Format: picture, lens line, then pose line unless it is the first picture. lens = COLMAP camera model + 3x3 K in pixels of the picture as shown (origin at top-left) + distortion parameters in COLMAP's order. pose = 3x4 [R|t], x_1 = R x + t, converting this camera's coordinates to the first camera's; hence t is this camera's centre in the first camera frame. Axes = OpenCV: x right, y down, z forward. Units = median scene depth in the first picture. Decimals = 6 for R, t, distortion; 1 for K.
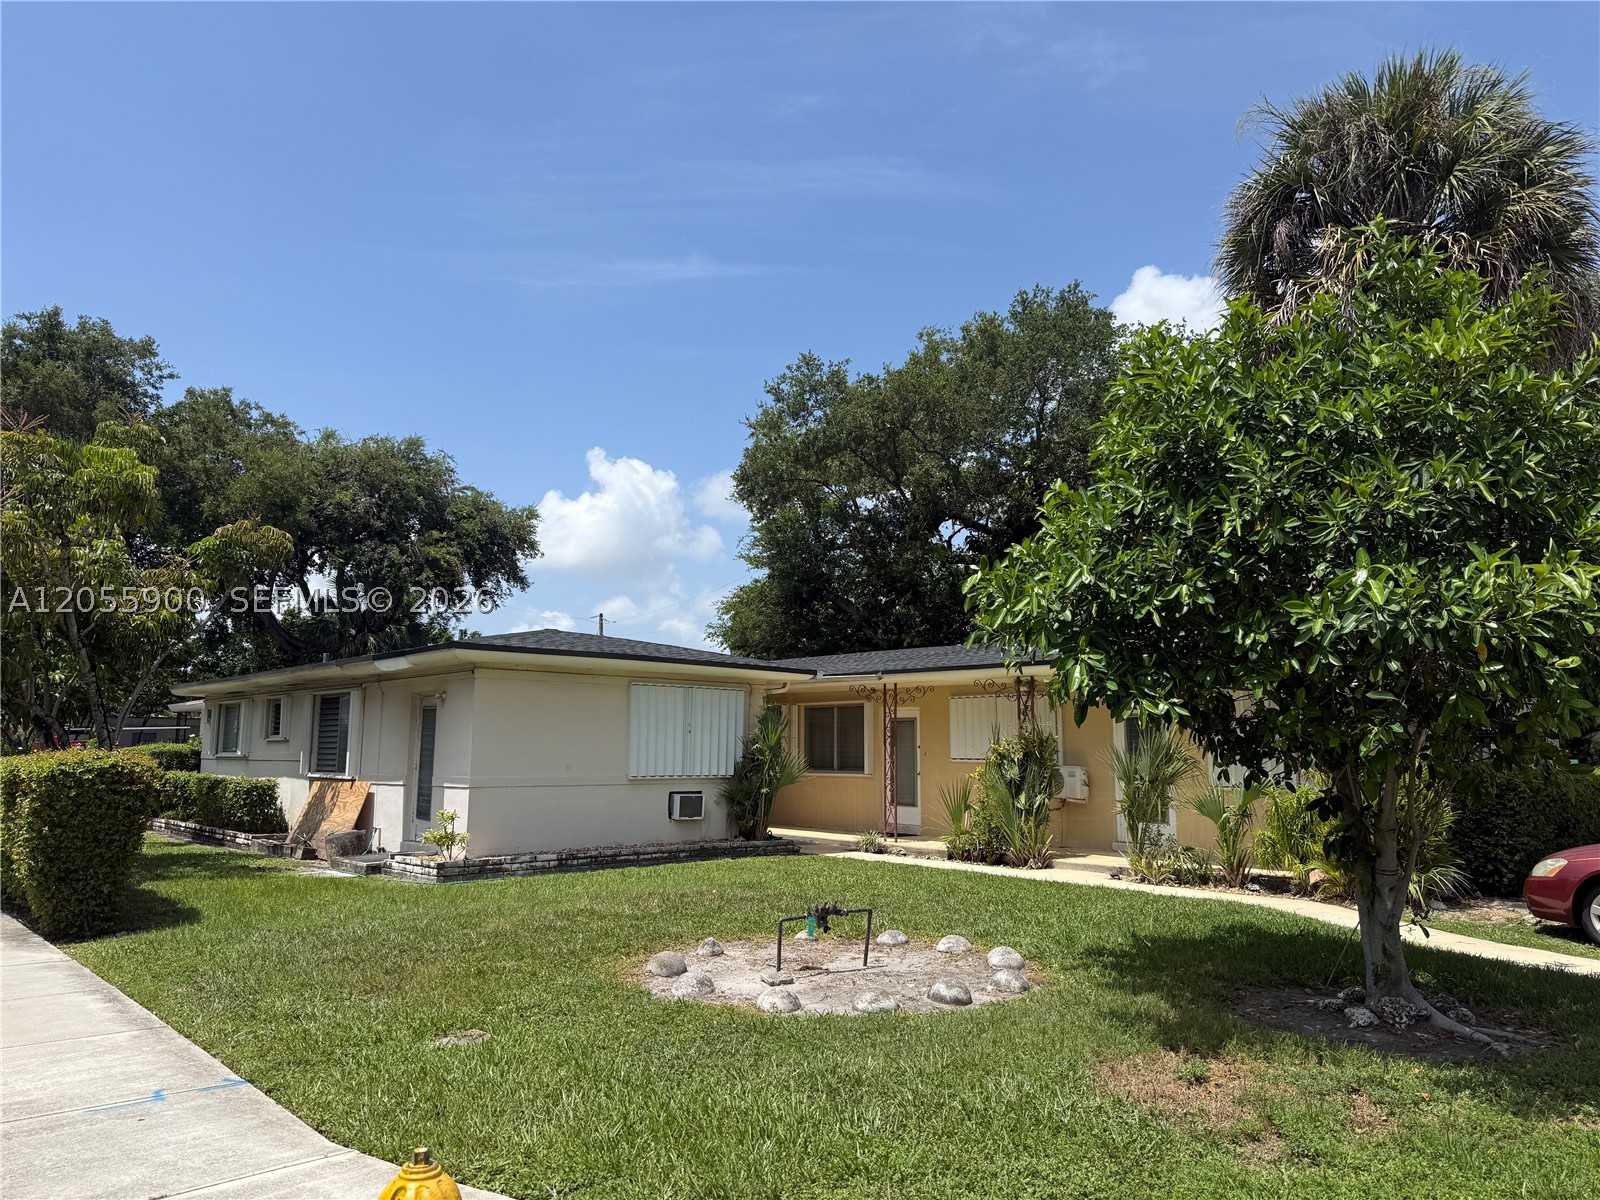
lens RADIAL K [[1122.9, 0, 789.4], [0, 1122.9, 599.2], [0, 0, 1]] dist [0.030920, -0.009560]
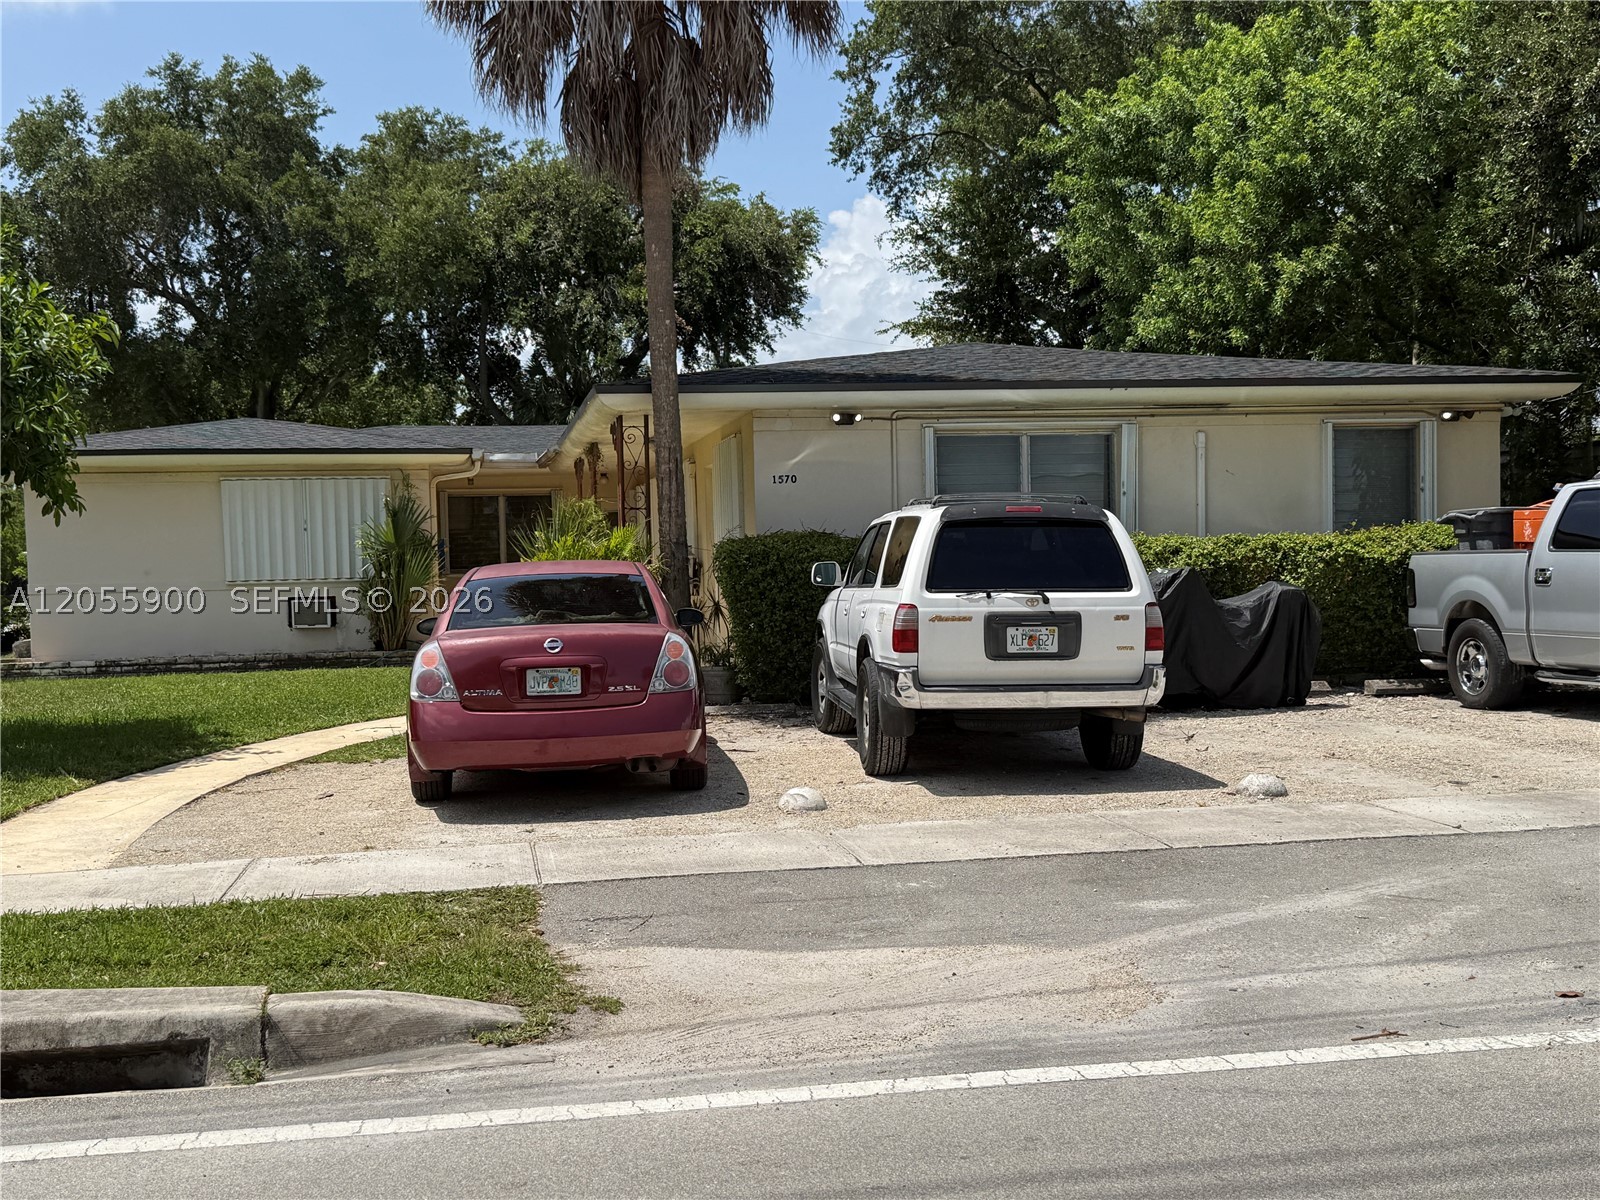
lens RADIAL K [[1840.5, 0, 795.2], [0, 1840.5, 630.5], [0, 0, 1]] dist [0.135828, -0.352026]
pose [[0.843414, -0.007562, -0.537210, 1.125528], [0.102472, 0.983810, 0.147031, 0.024429], [0.527401, -0.179057, 0.830534, -0.016144]]
